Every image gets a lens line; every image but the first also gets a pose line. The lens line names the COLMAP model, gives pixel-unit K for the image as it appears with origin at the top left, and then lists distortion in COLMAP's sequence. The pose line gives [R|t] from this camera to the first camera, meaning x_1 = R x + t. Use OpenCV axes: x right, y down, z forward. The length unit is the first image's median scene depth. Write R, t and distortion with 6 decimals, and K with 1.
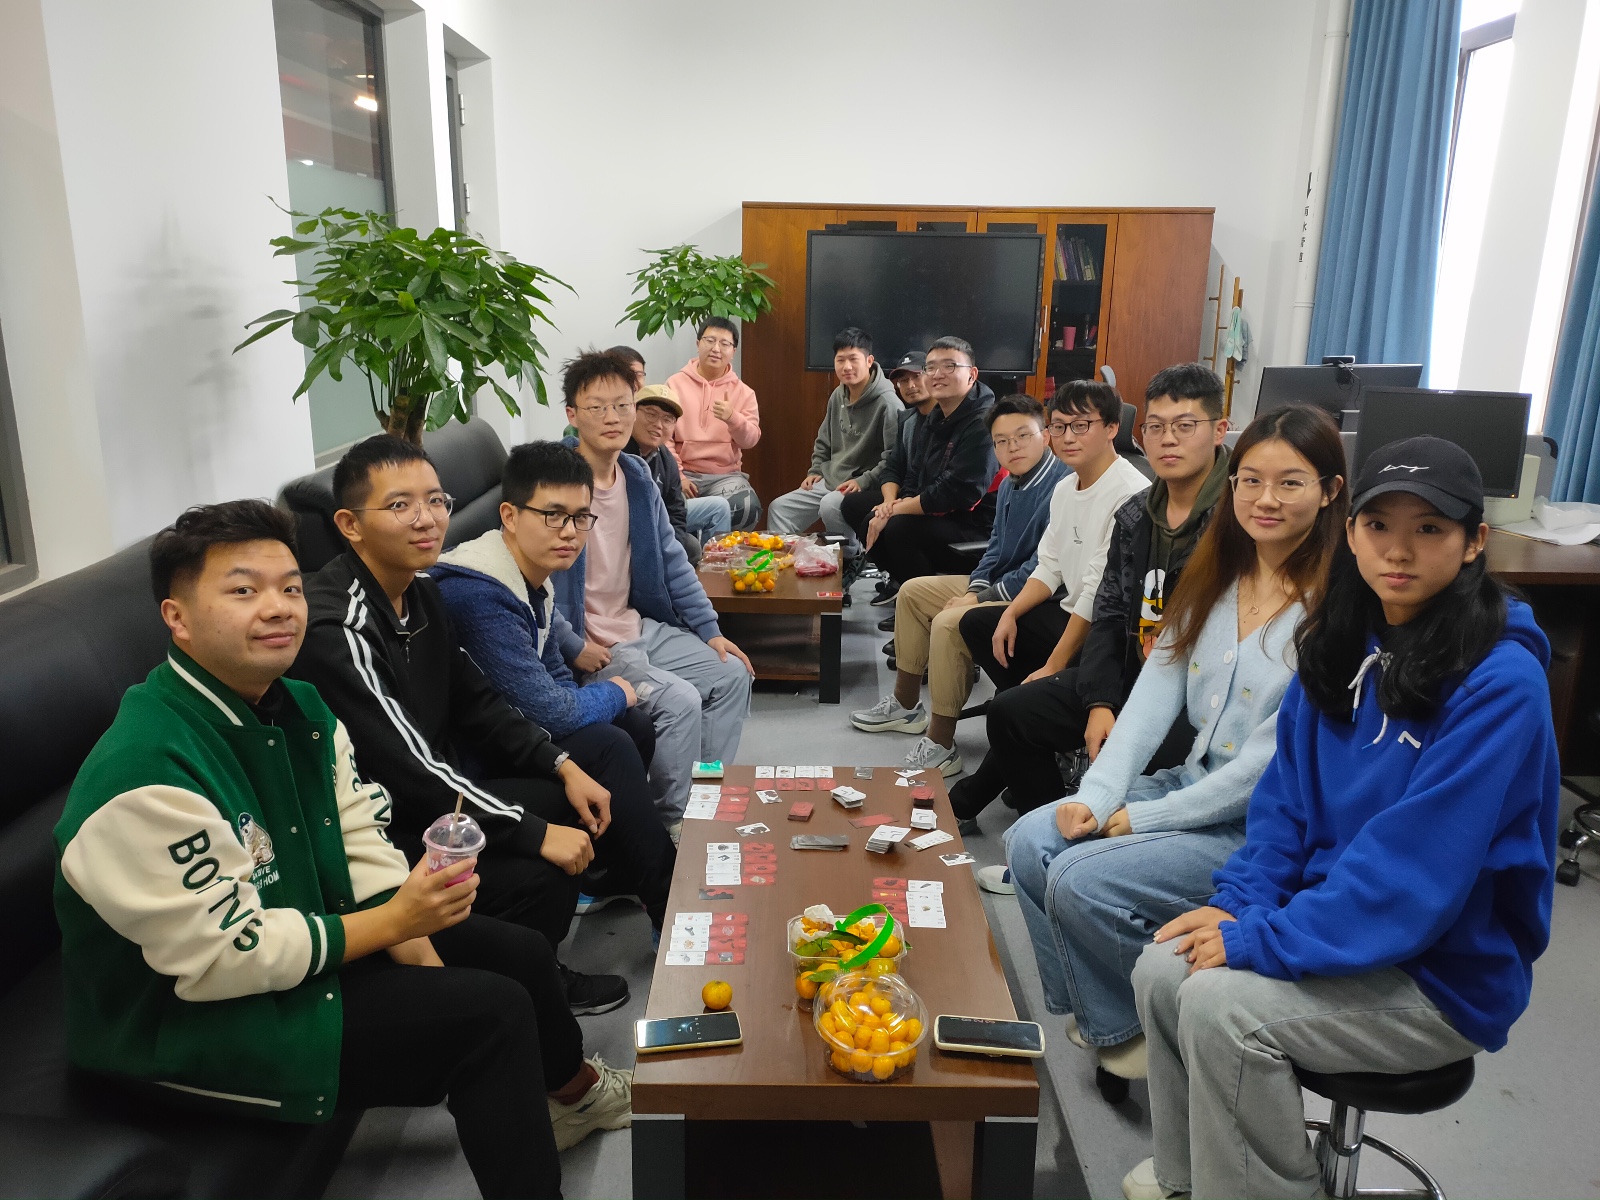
lens RADIAL K [[1220.0, 0, 805.6], [0, 1220.0, 607.8], [0, 0, 1]] dist [0.064476, -0.062675]
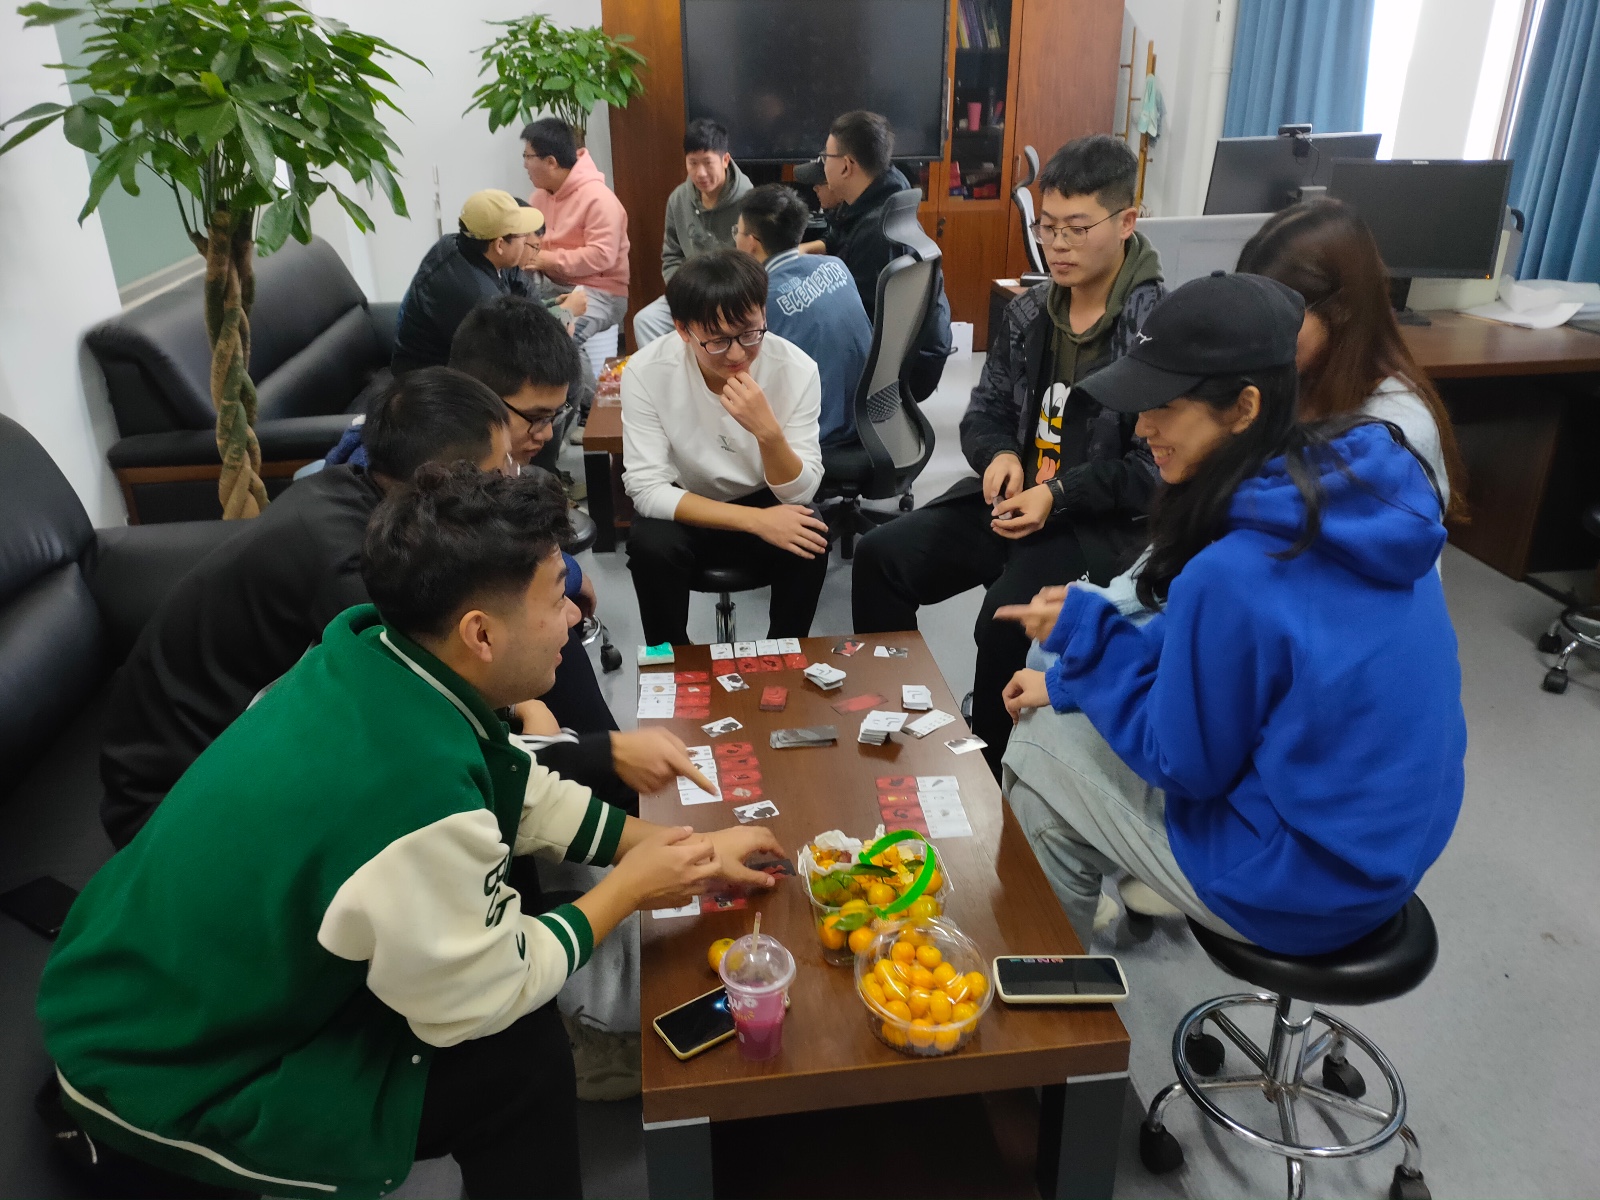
lens RADIAL K [[1220.0, 0, 808.8], [0, 1220.0, 603.3], [0, 0, 1]] dist [0.064476, -0.062675]
pose [[0.992218, -0.071486, 0.101946, -0.049194], [0.055094, 0.986315, 0.155393, -0.025208], [-0.111659, -0.148567, 0.982578, 0.129362]]
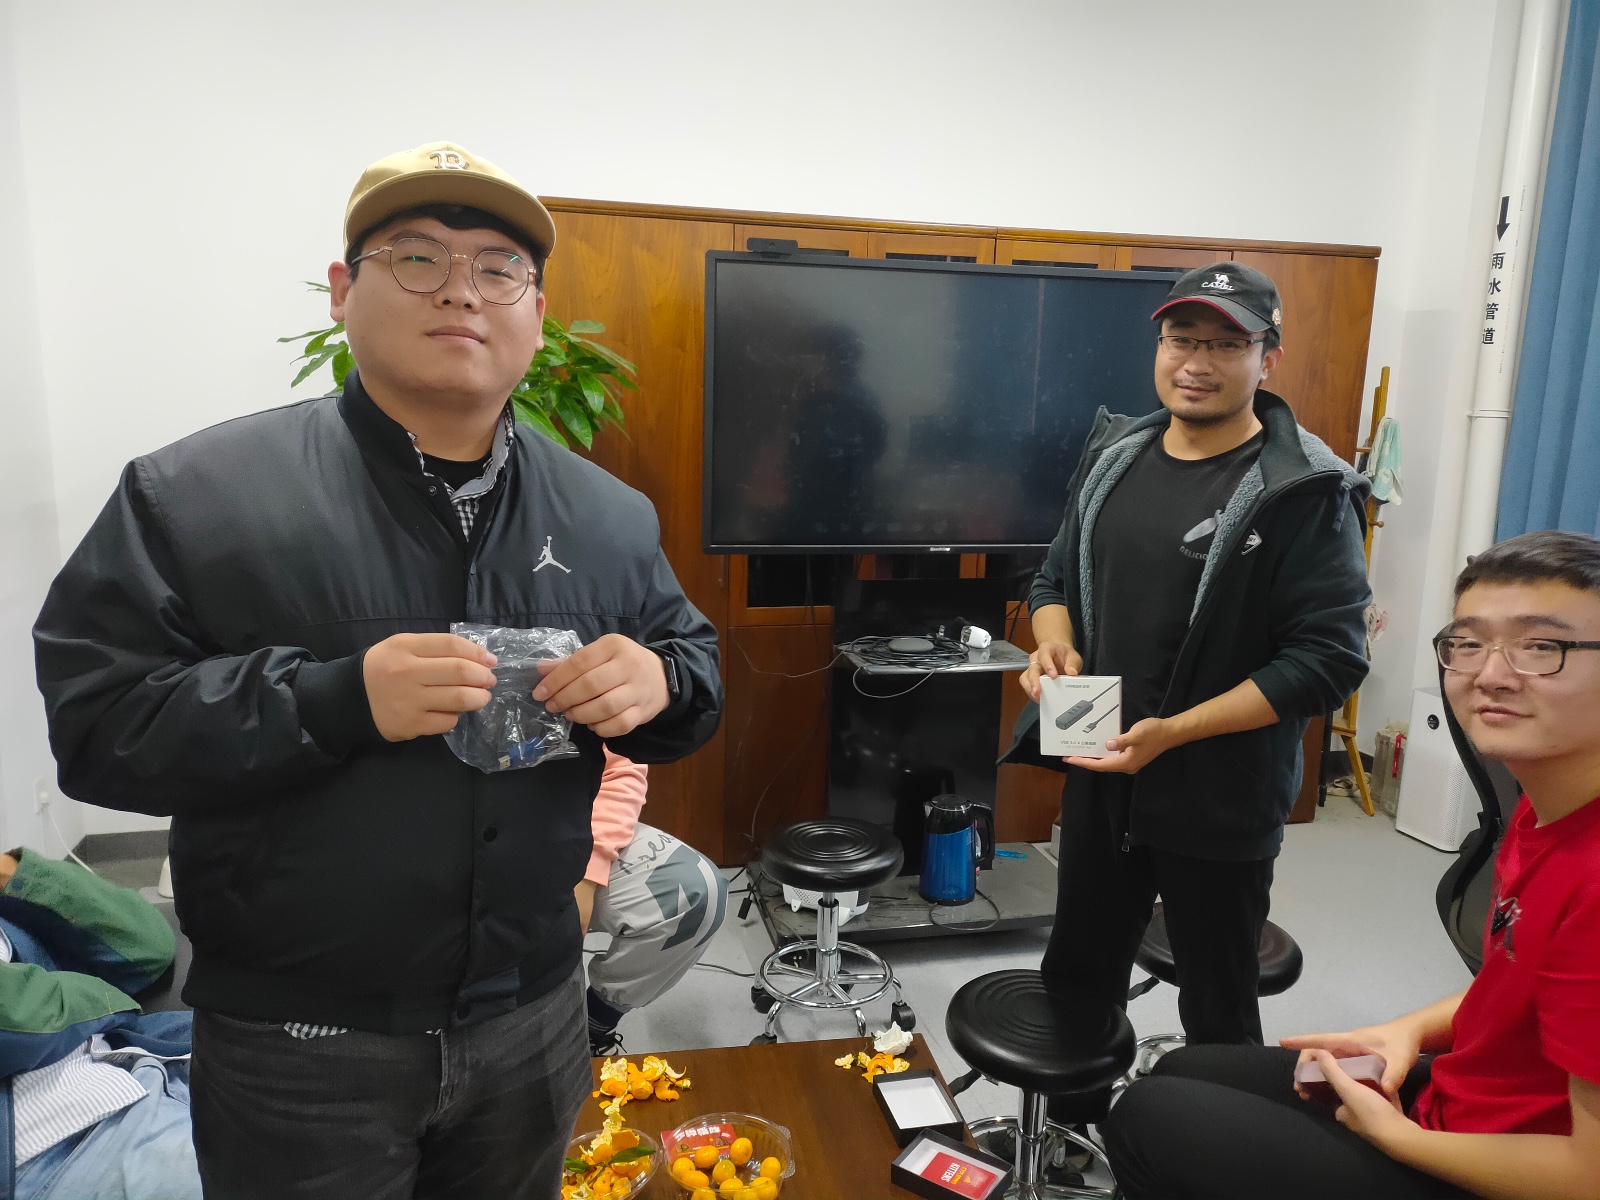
lens RADIAL K [[1220.0, 0, 795.4], [0, 1220.0, 589.0], [0, 0, 1]] dist [0.064476, -0.062675]
pose [[0.970572, -0.029868, 0.238952, -0.142151], [0.048736, 0.996108, -0.073443, -0.270243], [-0.235829, 0.082928, 0.968250, 1.023351]]
